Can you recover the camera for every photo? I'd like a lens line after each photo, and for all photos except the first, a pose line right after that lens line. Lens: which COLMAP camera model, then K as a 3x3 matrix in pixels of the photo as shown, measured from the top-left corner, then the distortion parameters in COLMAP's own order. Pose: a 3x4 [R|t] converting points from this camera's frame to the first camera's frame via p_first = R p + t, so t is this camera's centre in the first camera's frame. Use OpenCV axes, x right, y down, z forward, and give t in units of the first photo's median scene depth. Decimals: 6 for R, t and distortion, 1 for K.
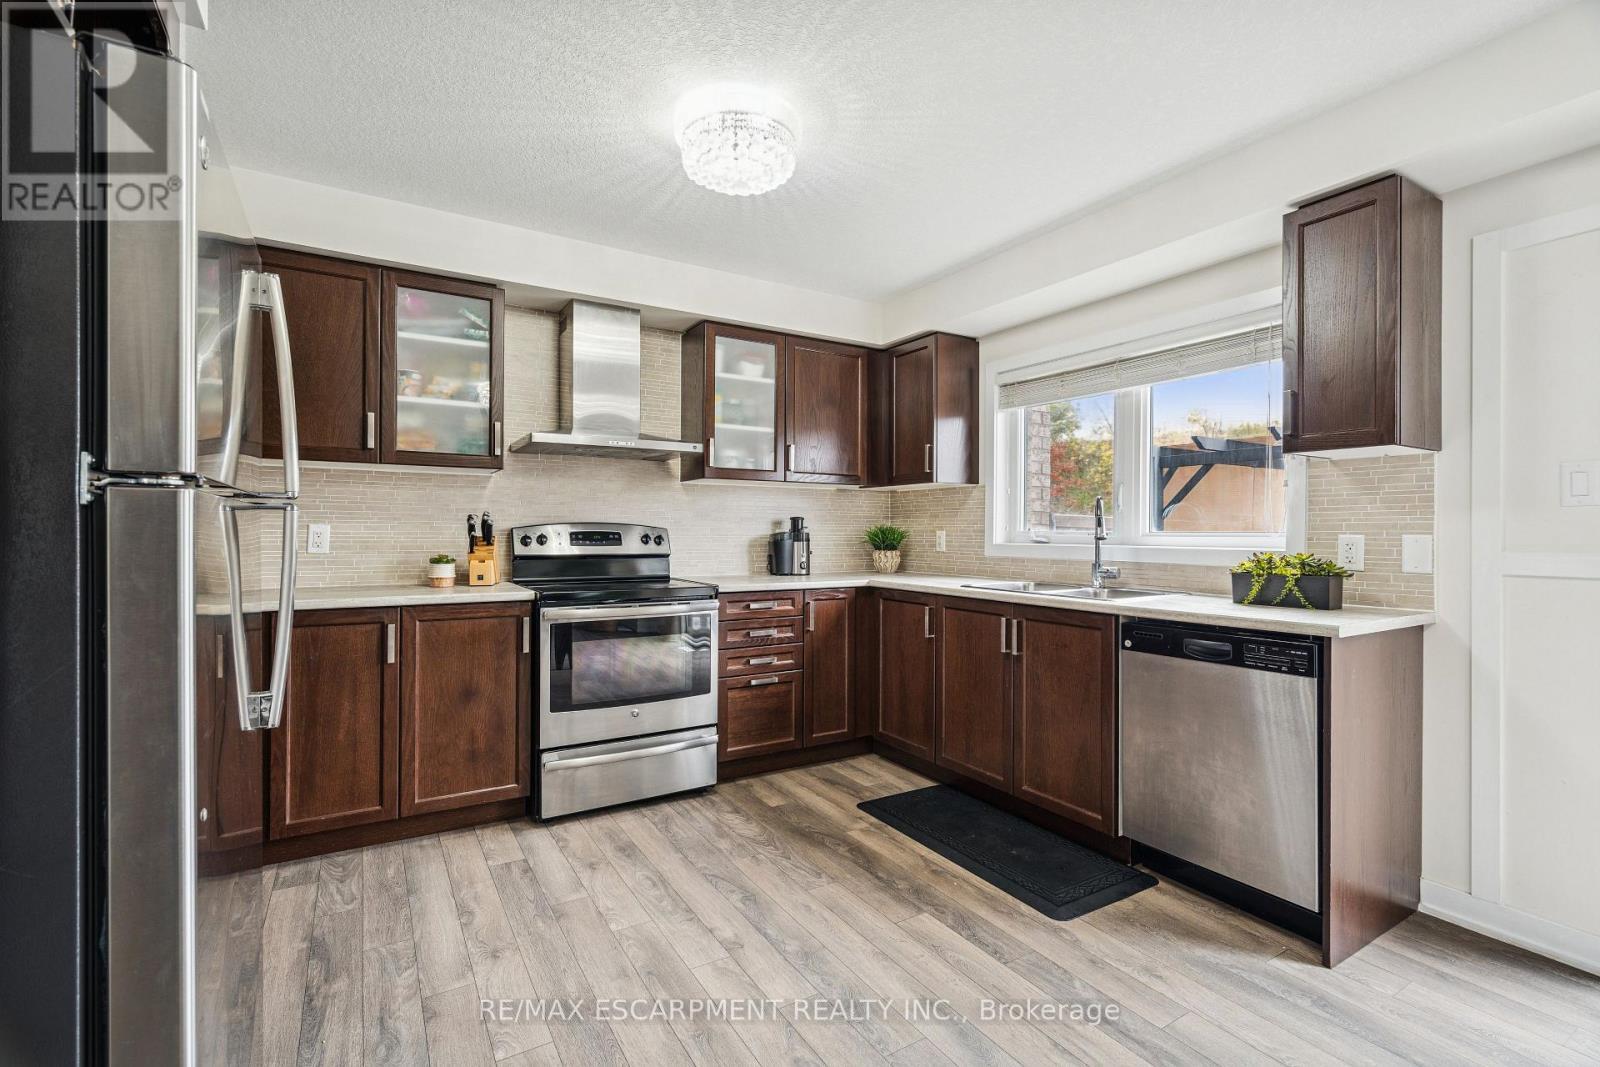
lens RADIAL K [[728.4, 0, 792.5], [0, 728.4, 532.5], [0, 0, 1]] dist [-0.001476, 0.002644]
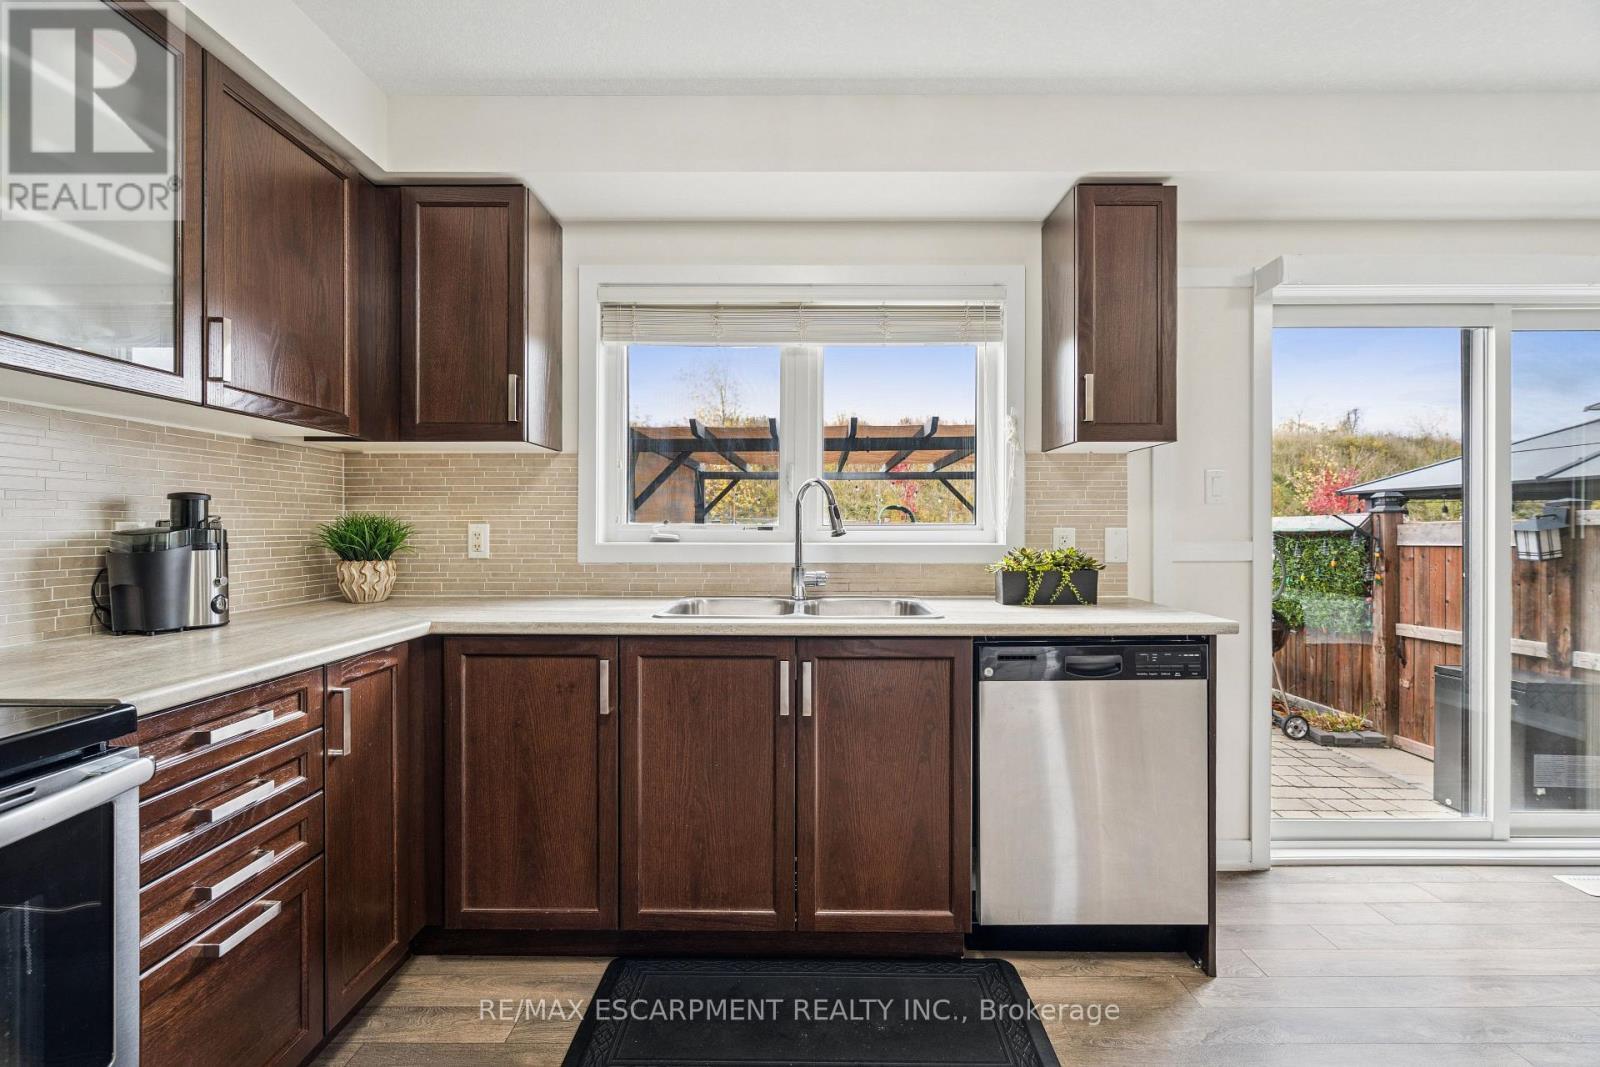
lens RADIAL K [[728.4, 0, 806.1], [0, 728.4, 528.9], [0, 0, 1]] dist [-0.001476, 0.002644]
pose [[0.513134, -0.008989, 0.858261, -0.205153], [0.002737, 0.999957, 0.008836, -0.003409], [-0.858304, -0.002185, 0.513137, 0.545395]]
